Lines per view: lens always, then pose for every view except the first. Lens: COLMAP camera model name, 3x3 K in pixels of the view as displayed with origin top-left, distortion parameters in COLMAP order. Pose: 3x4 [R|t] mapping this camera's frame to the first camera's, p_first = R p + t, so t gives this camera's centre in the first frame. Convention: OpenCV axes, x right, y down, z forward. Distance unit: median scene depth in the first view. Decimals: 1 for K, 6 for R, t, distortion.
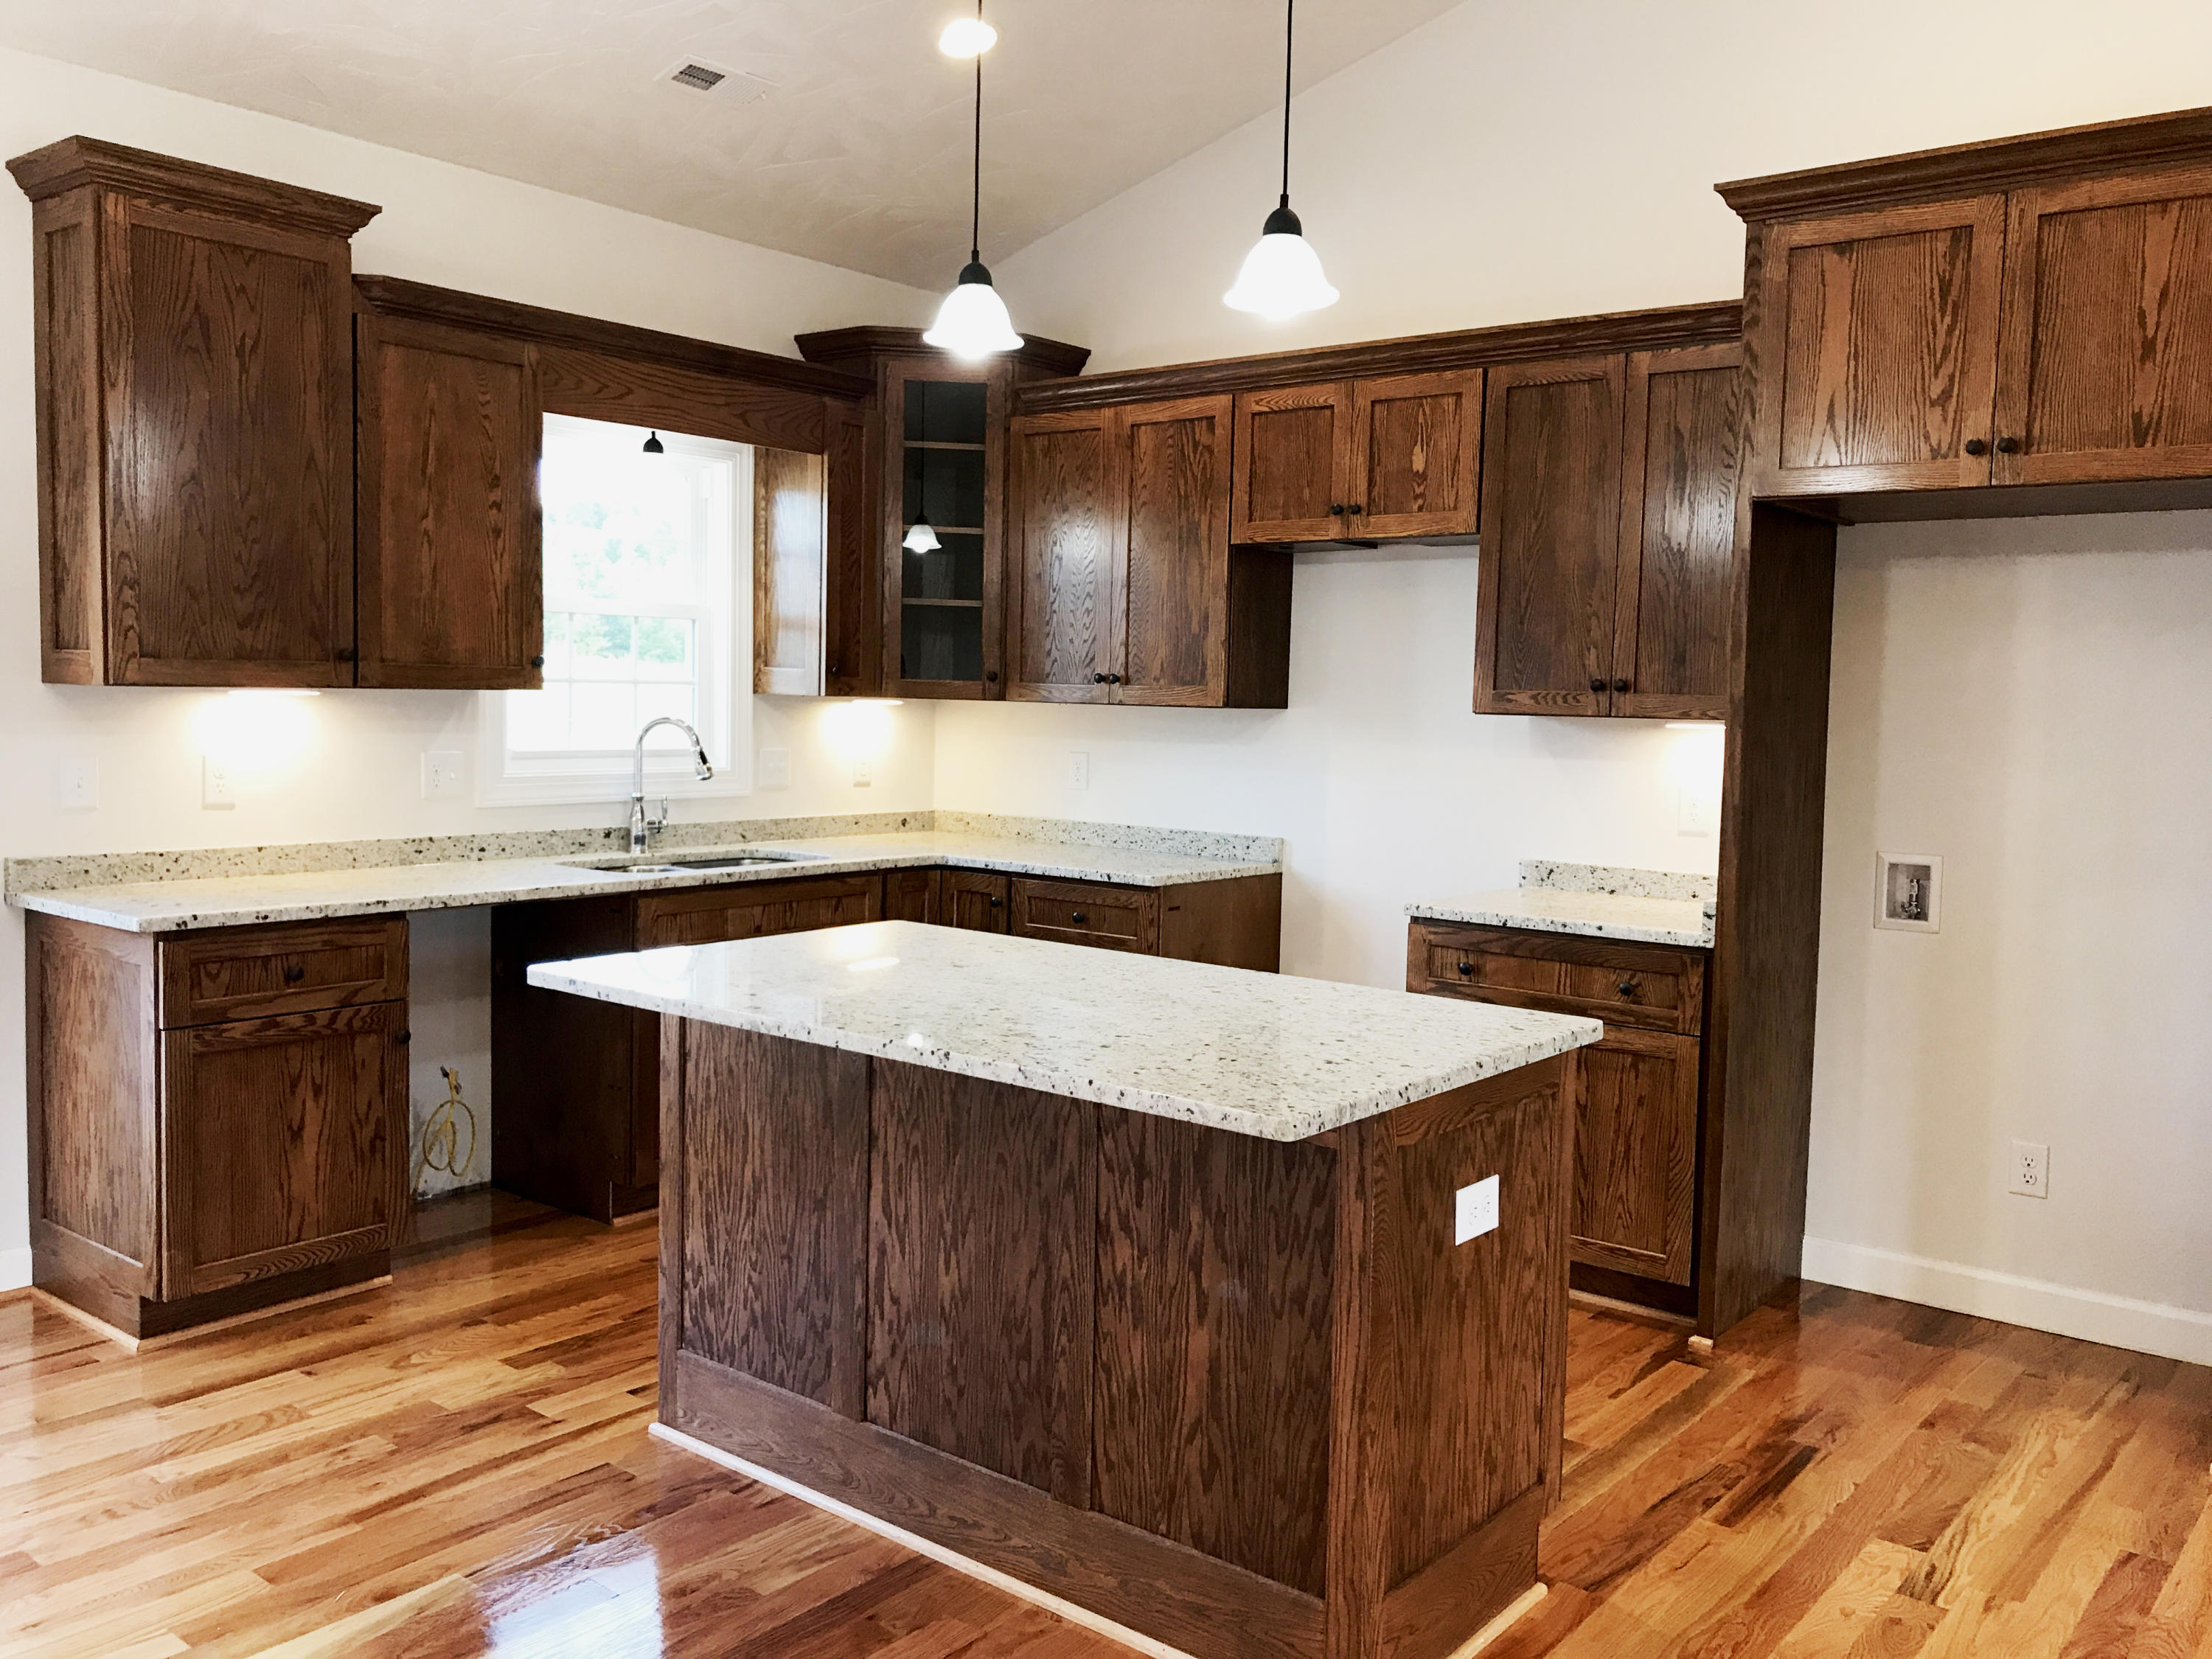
lens RADIAL K [[1834.5, 0, 1106.2], [0, 1834.5, 815.5], [0, 0, 1]] dist [0.036172, -0.058408]
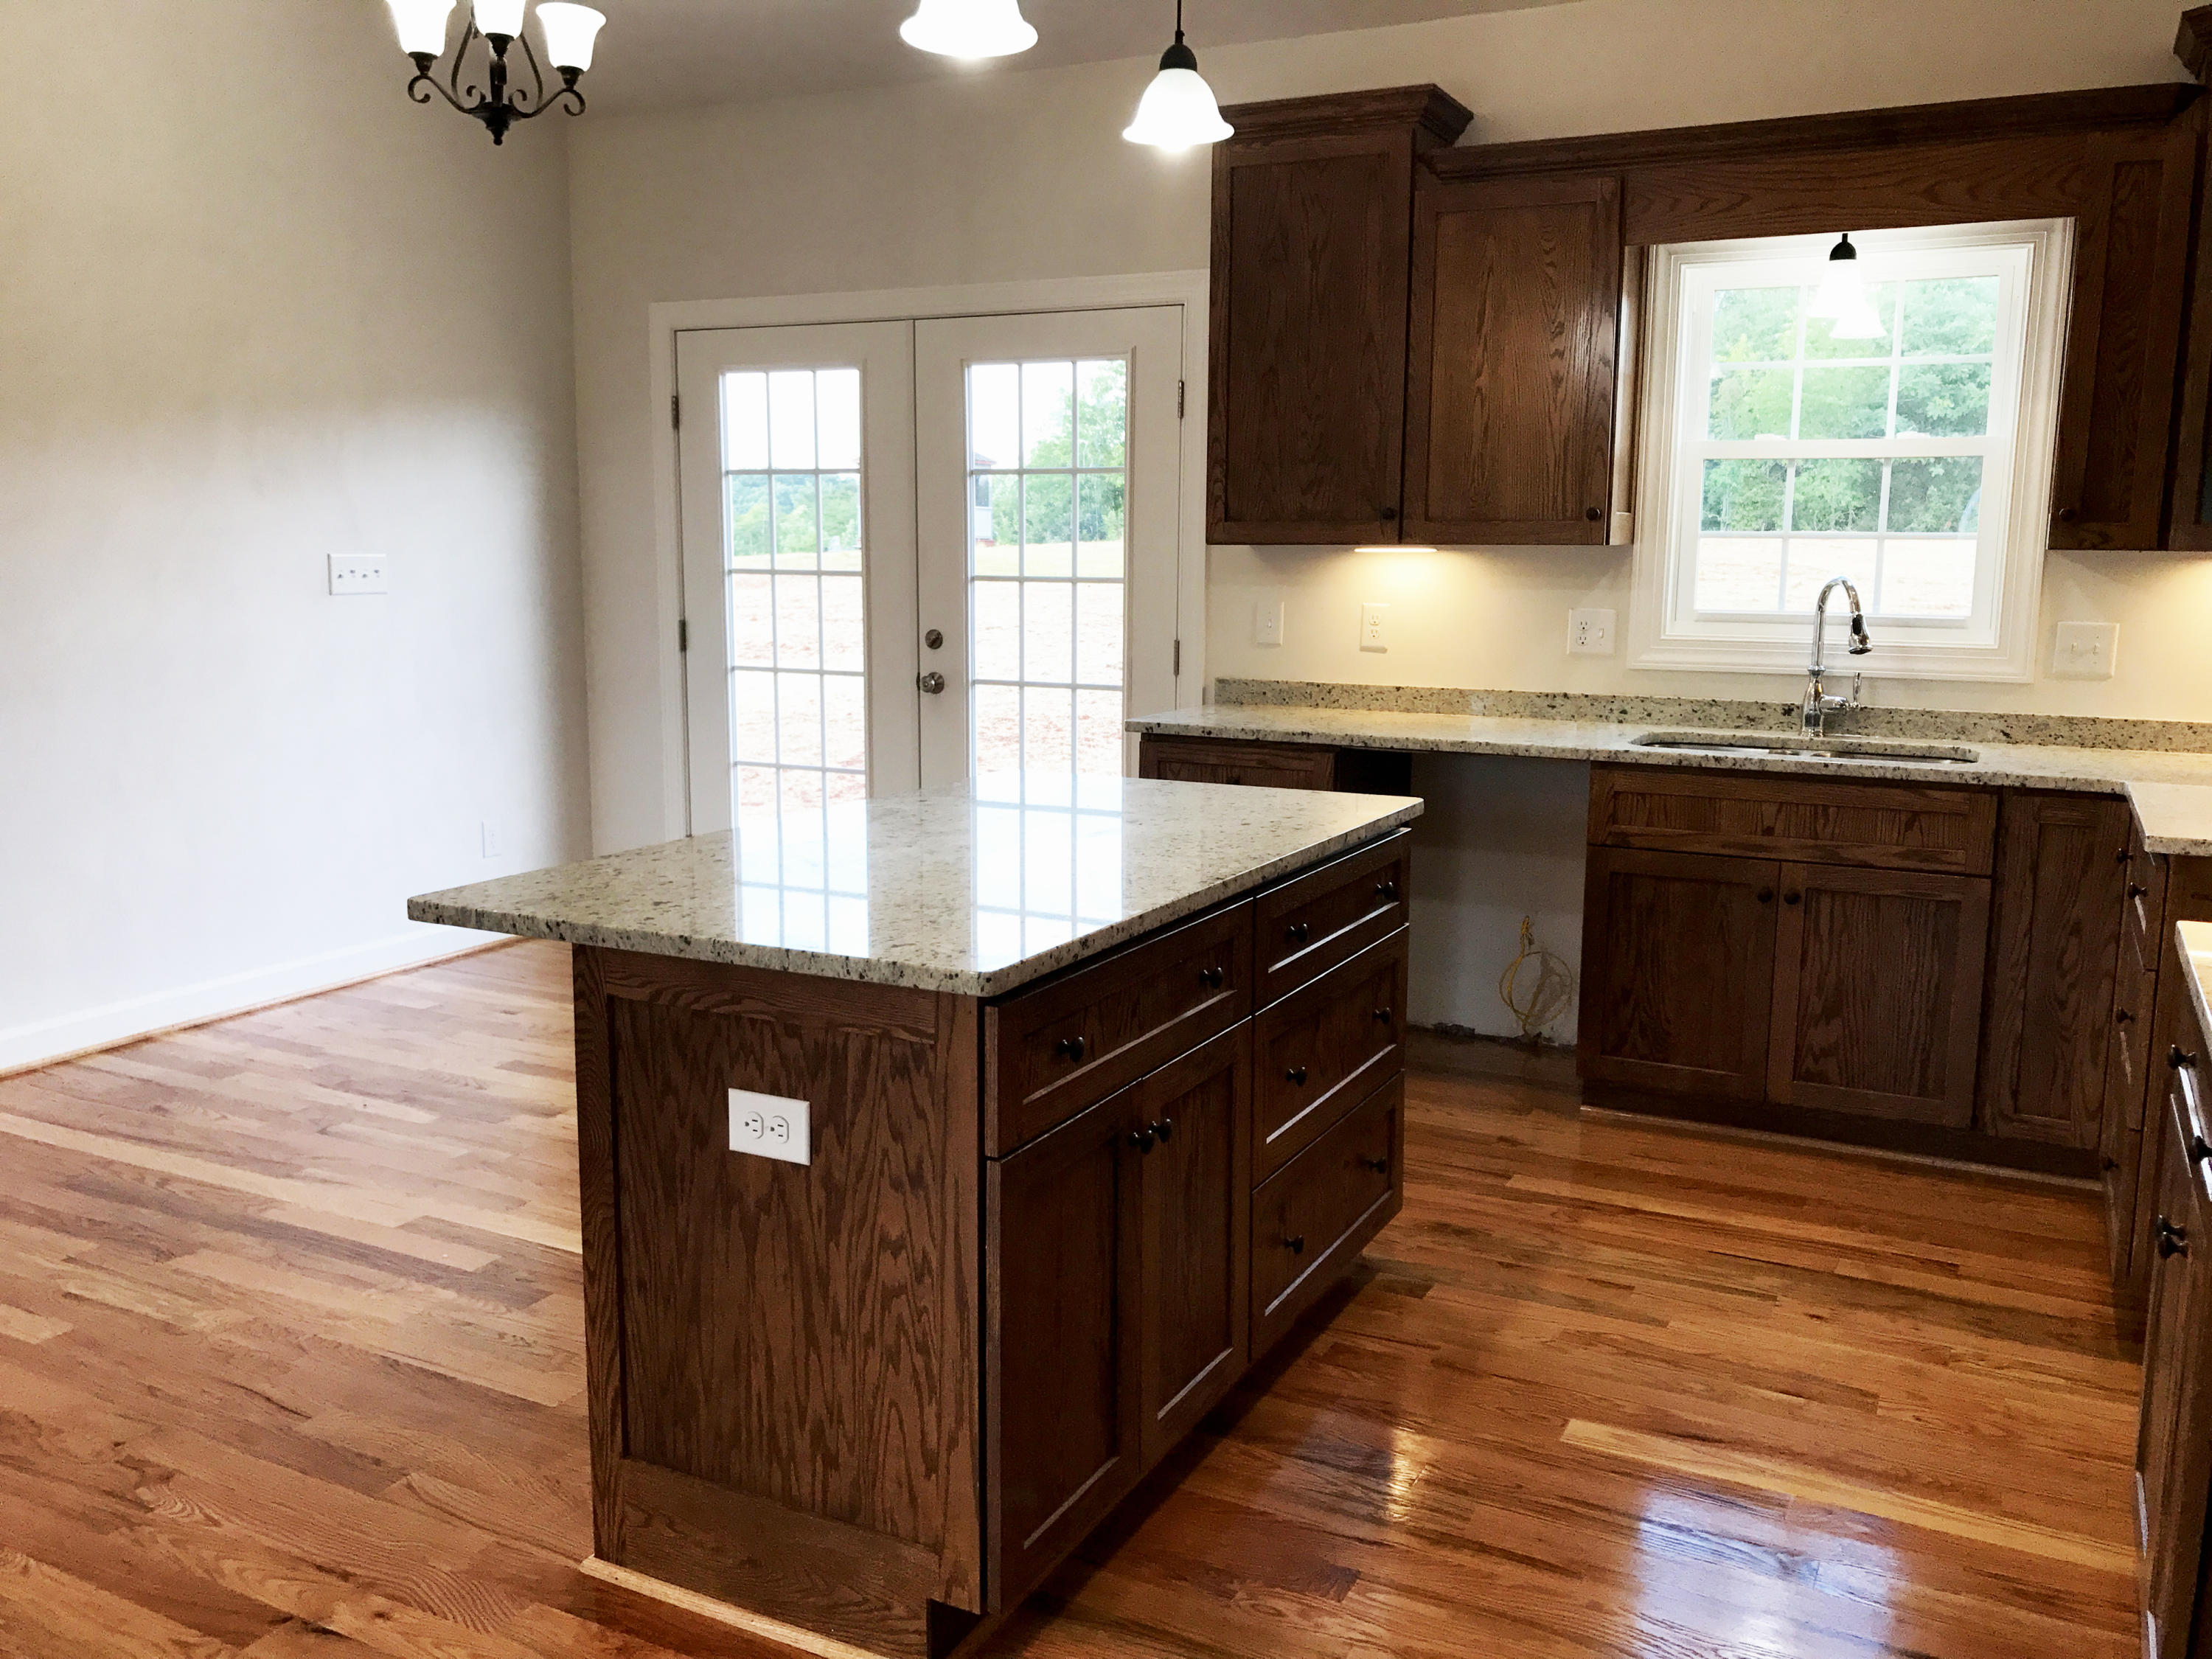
lens RADIAL K [[1834.5, 0, 1066.8], [0, 1834.5, 822.3], [0, 0, 1]] dist [0.036172, -0.058408]
pose [[0.185824, 0.130820, -0.973836, 0.623074], [-0.071457, 0.990272, 0.119393, -0.020935], [0.979981, 0.047401, 0.193364, 0.583293]]
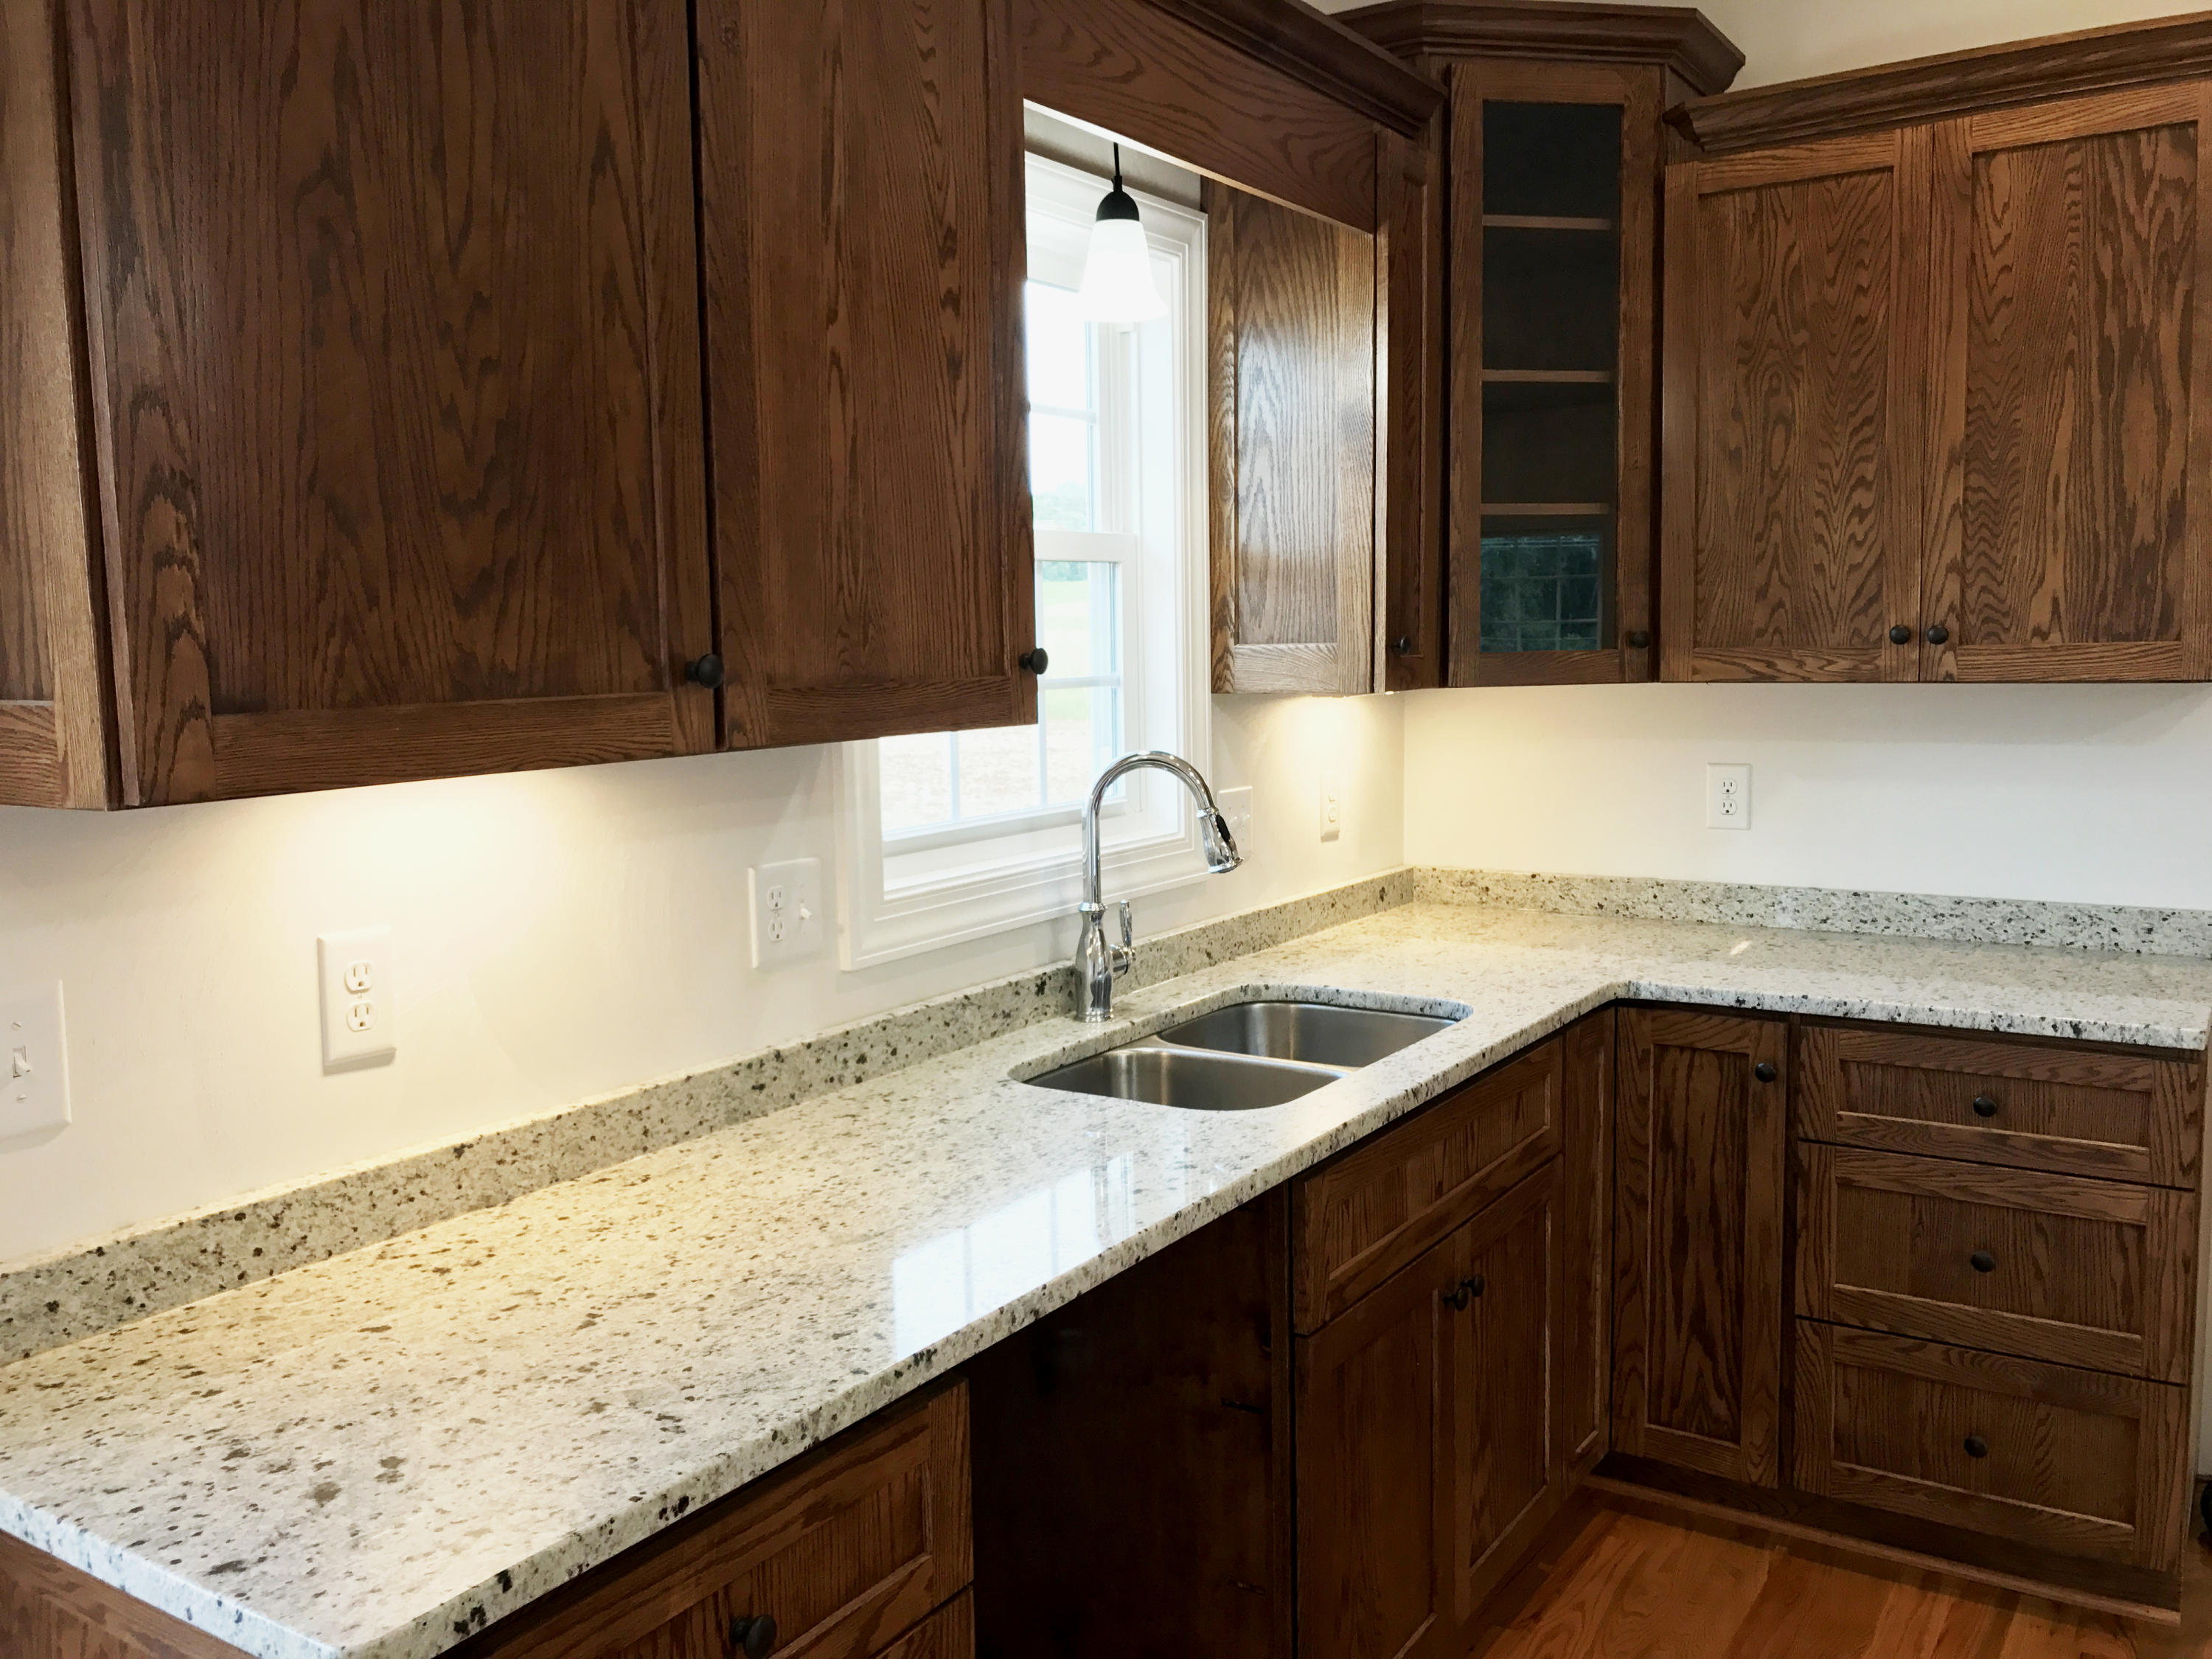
lens RADIAL K [[1834.5, 0, 1097.6], [0, 1834.5, 814.6], [0, 0, 1]] dist [0.036172, -0.058408]
pose [[0.994863, -0.052811, 0.086364, -0.350297], [0.050318, 0.998258, 0.030796, -0.061993], [-0.087840, -0.026292, 0.995788, 0.583390]]
